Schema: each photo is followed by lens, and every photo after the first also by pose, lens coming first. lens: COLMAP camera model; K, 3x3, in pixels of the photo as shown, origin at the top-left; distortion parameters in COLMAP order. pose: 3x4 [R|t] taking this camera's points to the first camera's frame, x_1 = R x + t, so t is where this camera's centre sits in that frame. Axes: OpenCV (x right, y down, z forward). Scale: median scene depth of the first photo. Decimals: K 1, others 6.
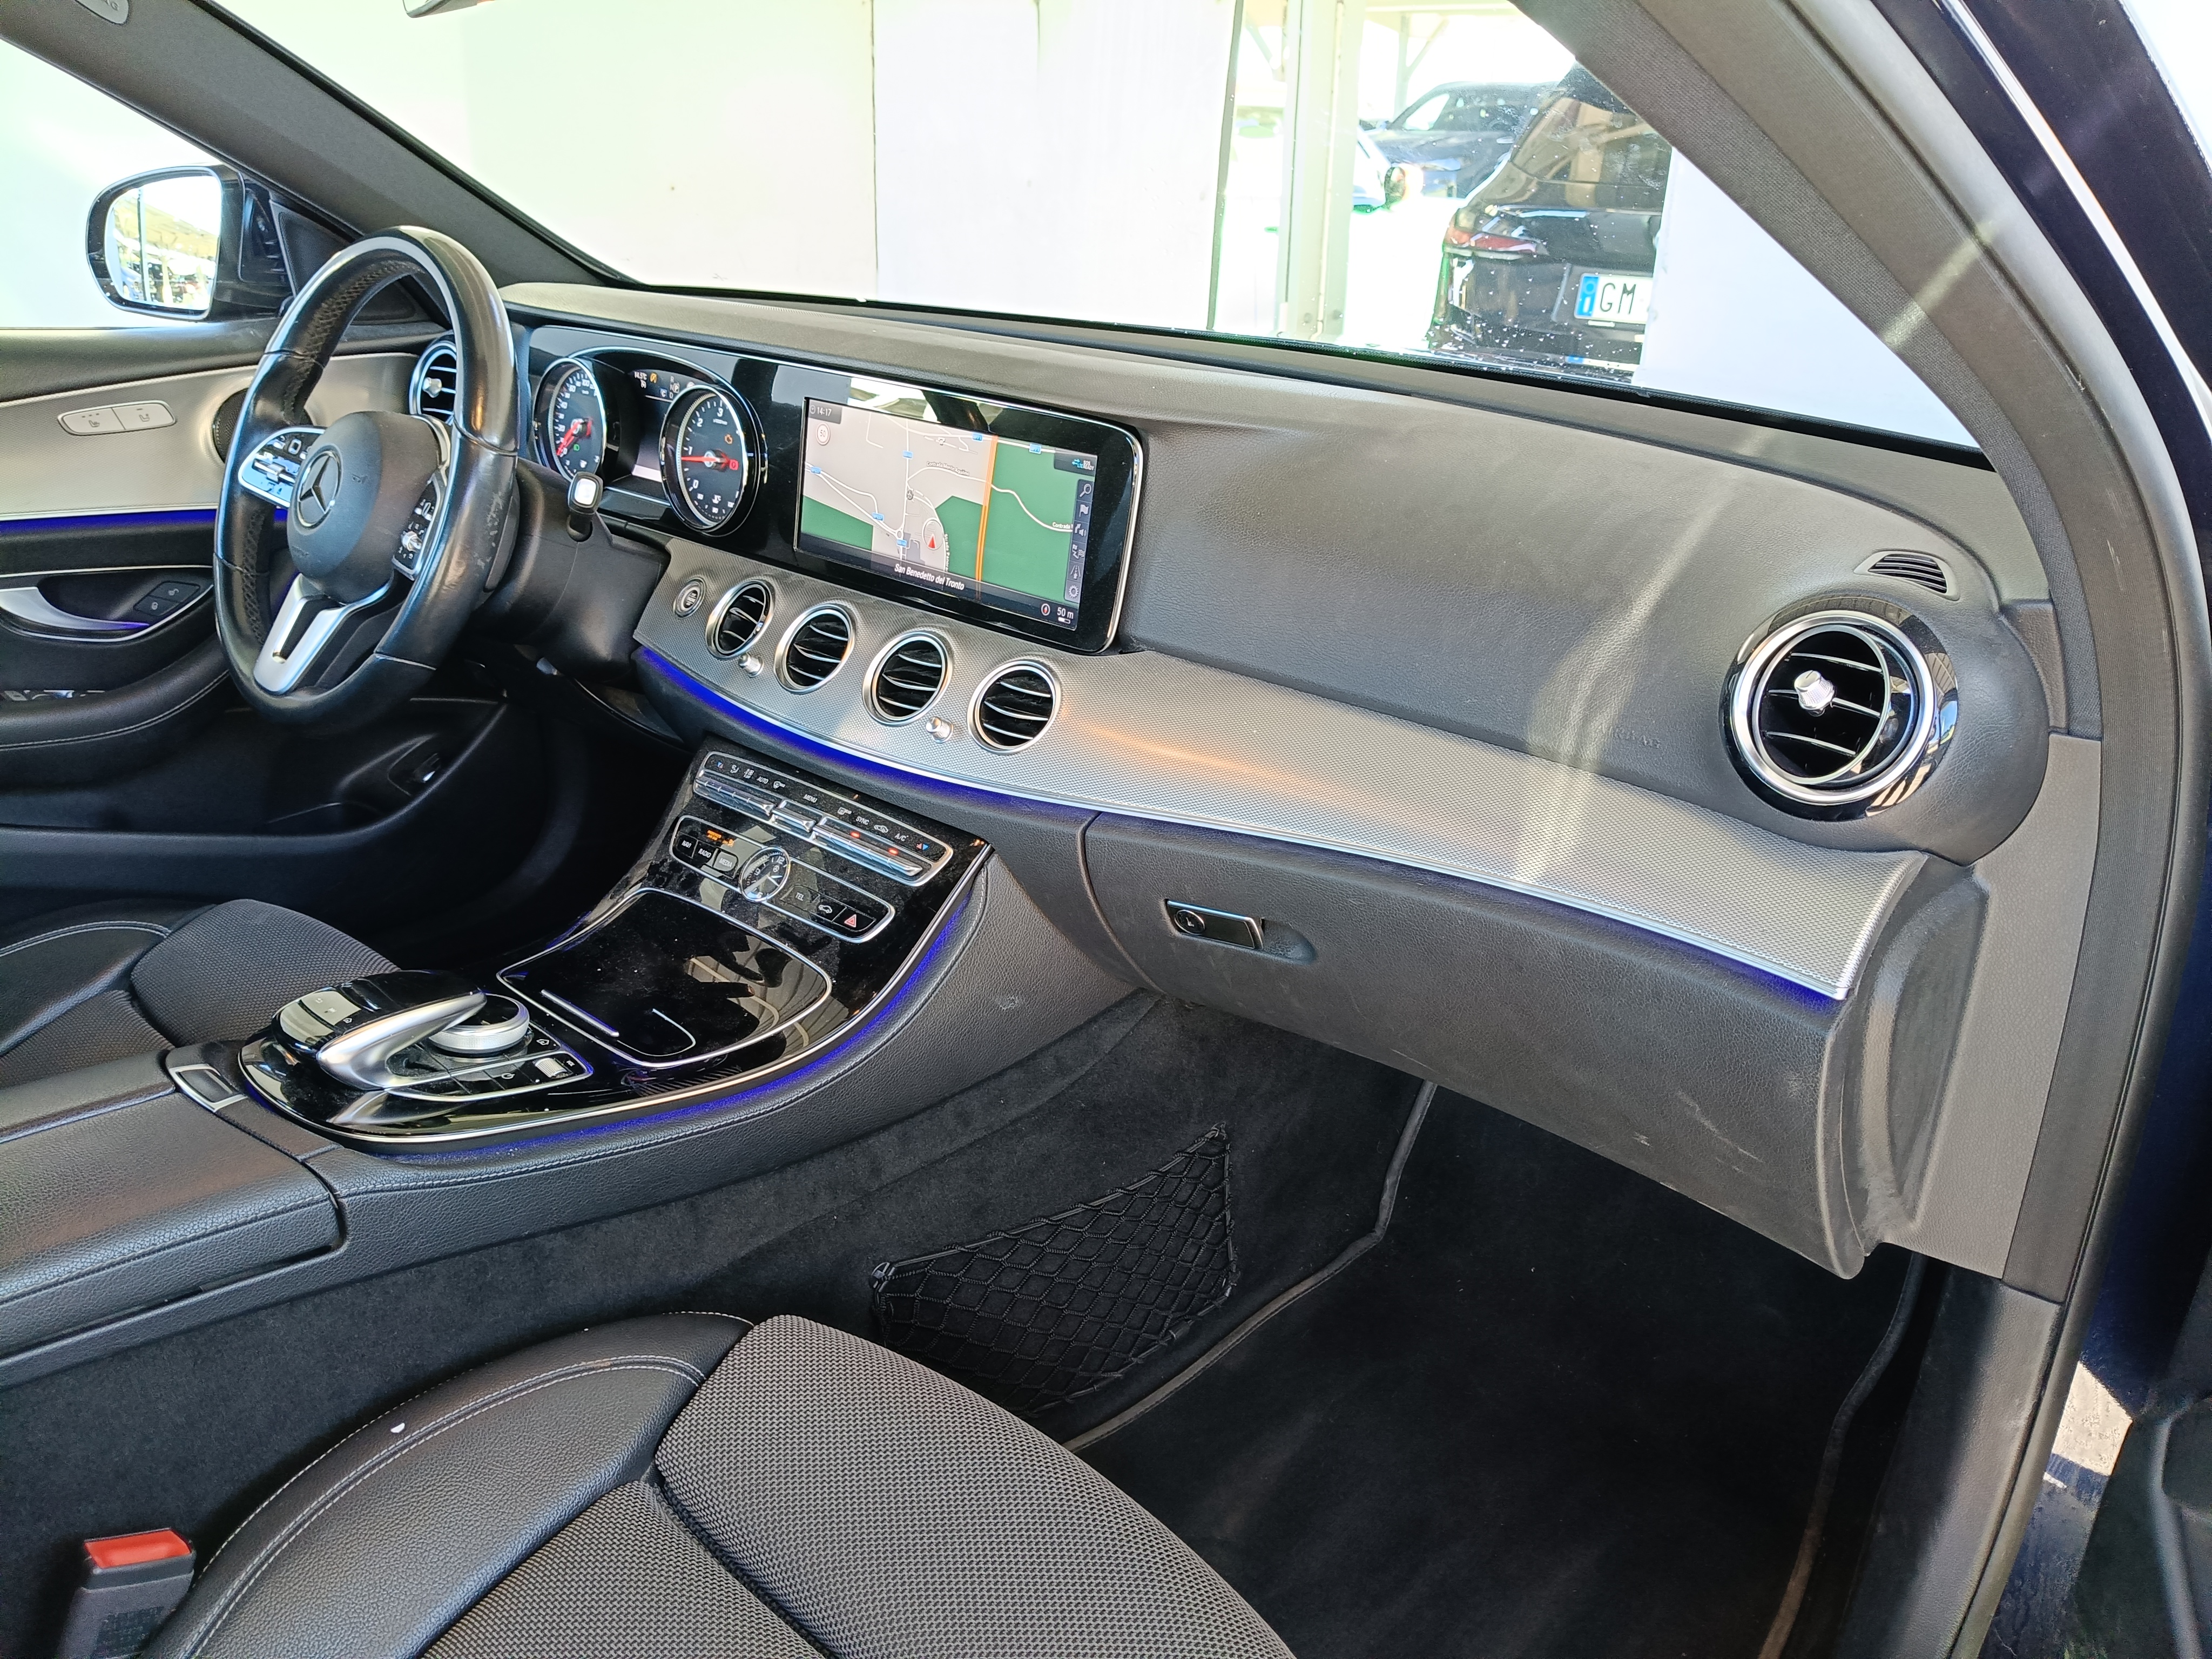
lens RADIAL K [[1660.8, 0, 1101.2], [0, 1660.8, 827.4], [0, 0, 1]] dist [0.042952, -0.071741]
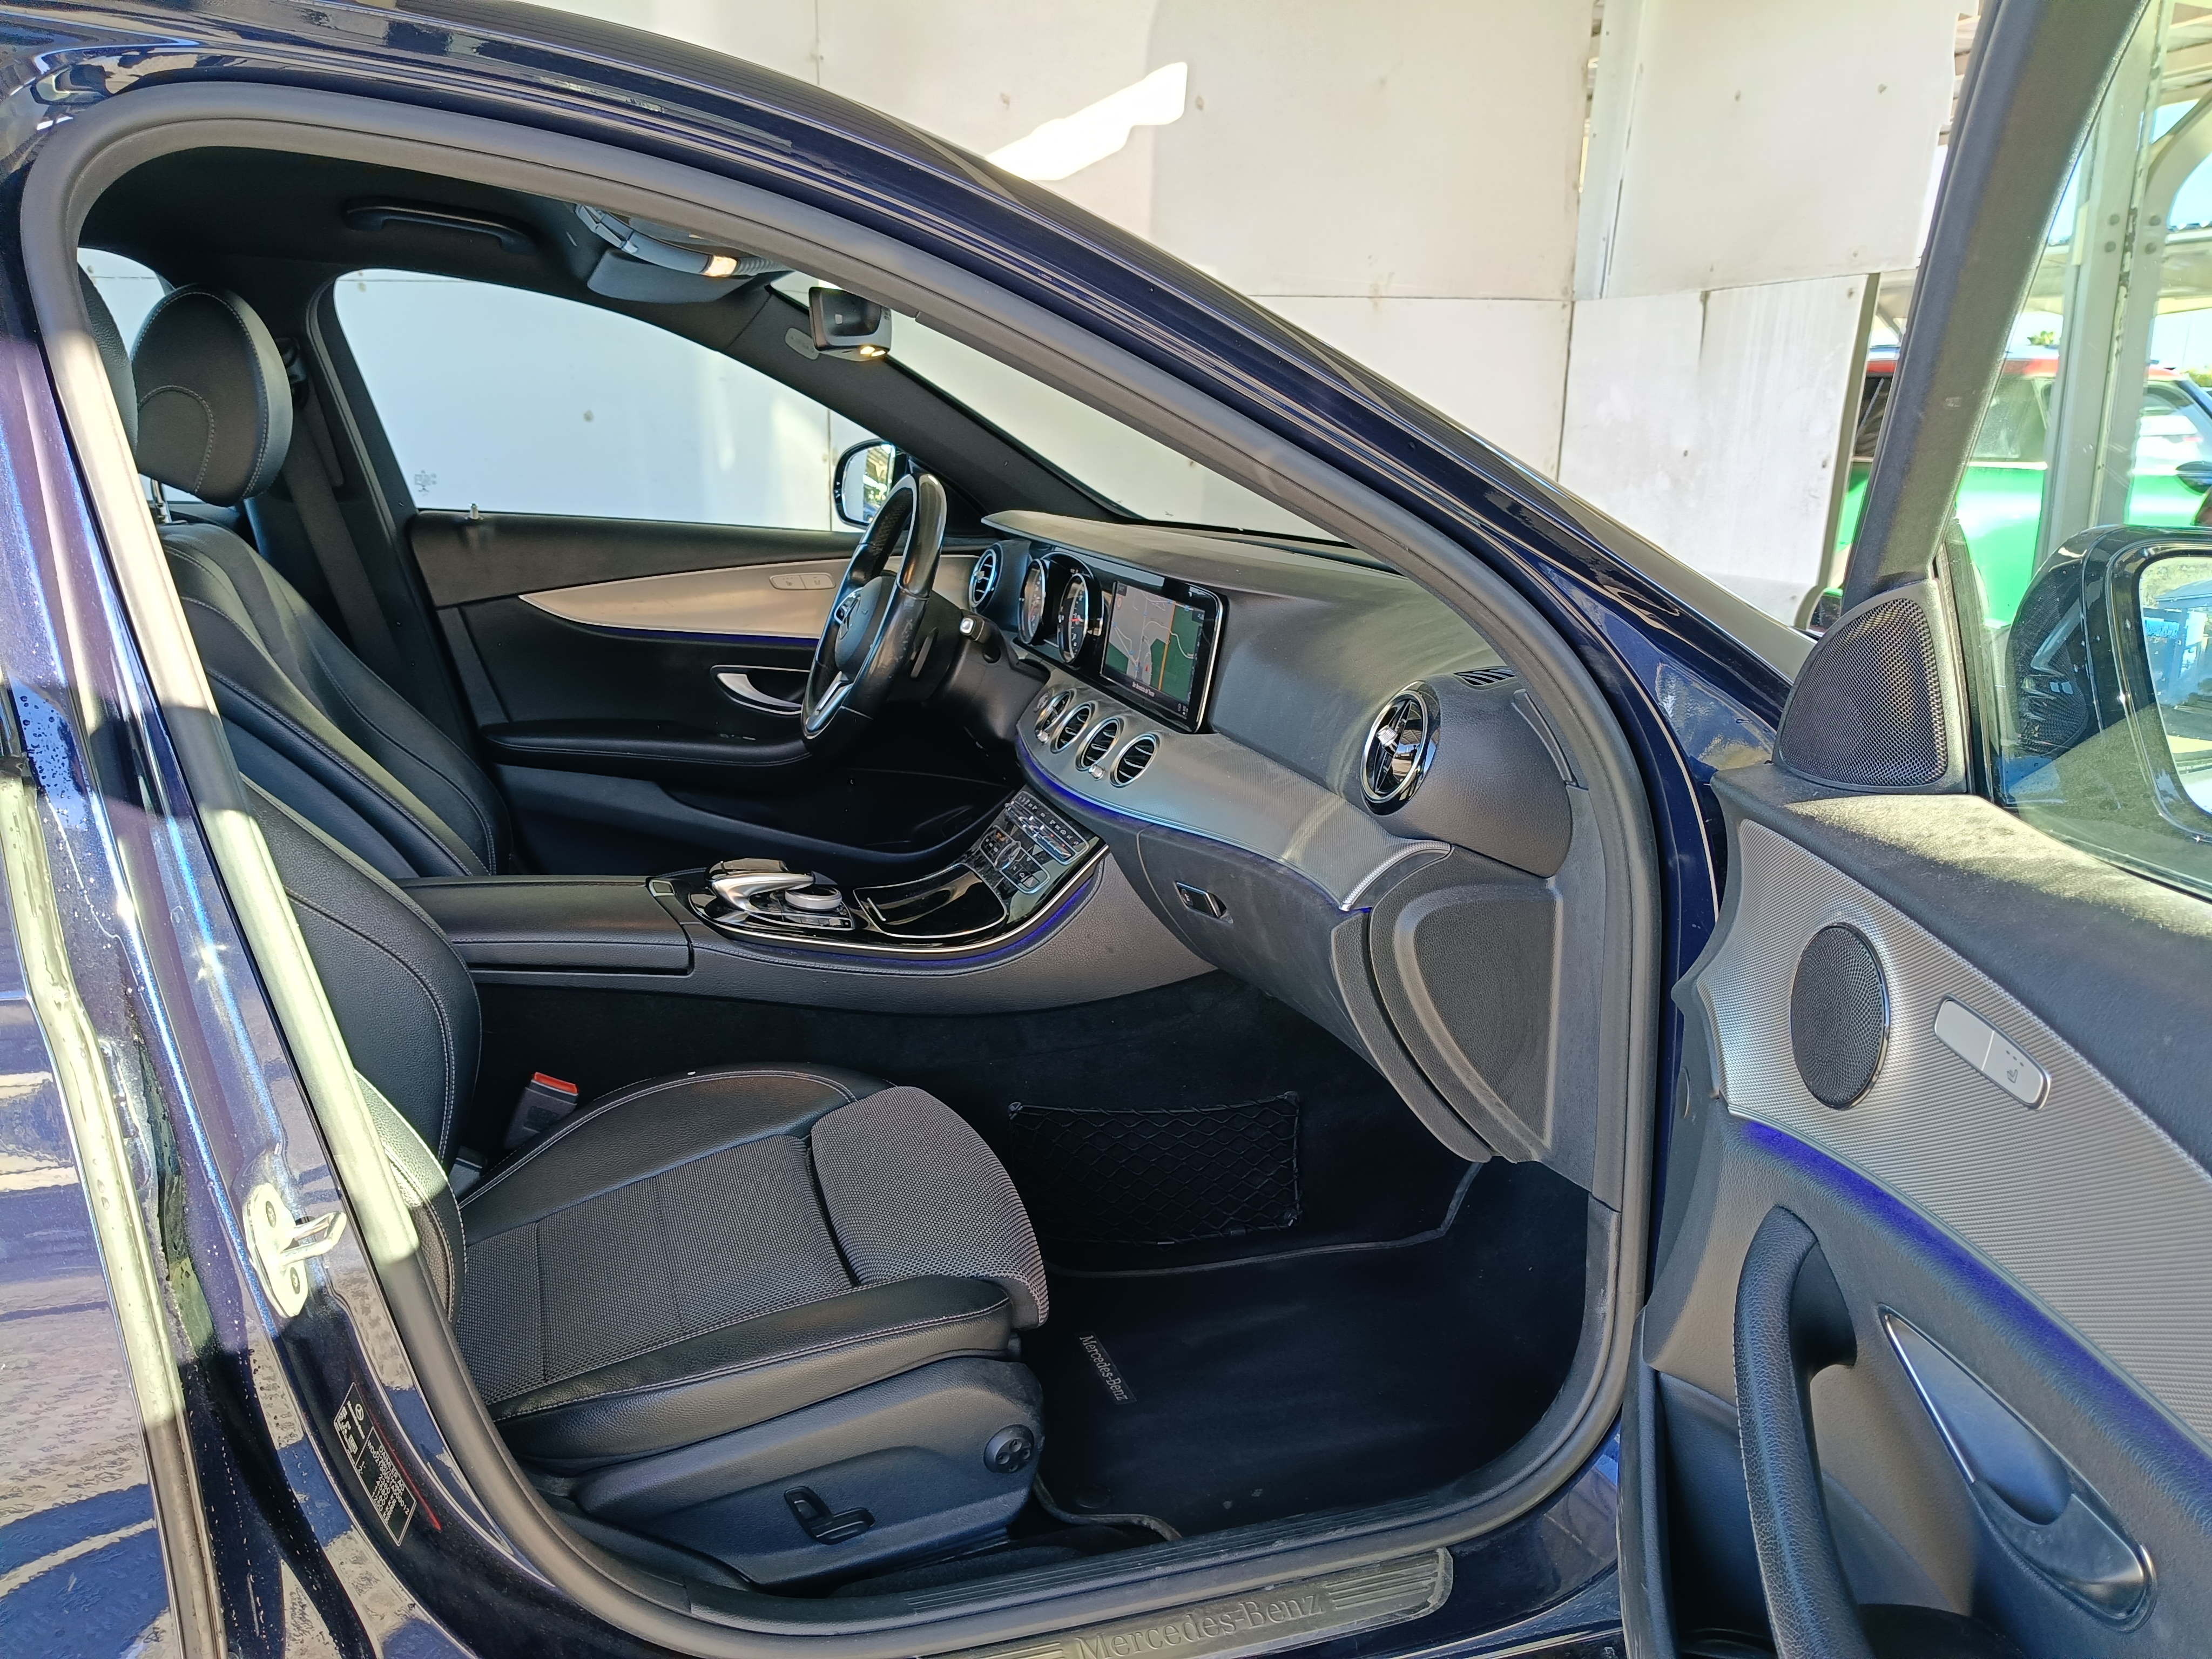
lens RADIAL K [[1660.8, 0, 1101.2], [0, 1660.8, 827.4], [0, 0, 1]] dist [0.042952, -0.071741]
pose [[0.866845, 0.110510, -0.486176, 0.674203], [-0.183183, 0.977518, -0.104418, 0.156572], [0.463706, 0.179574, 0.867600, -0.374625]]
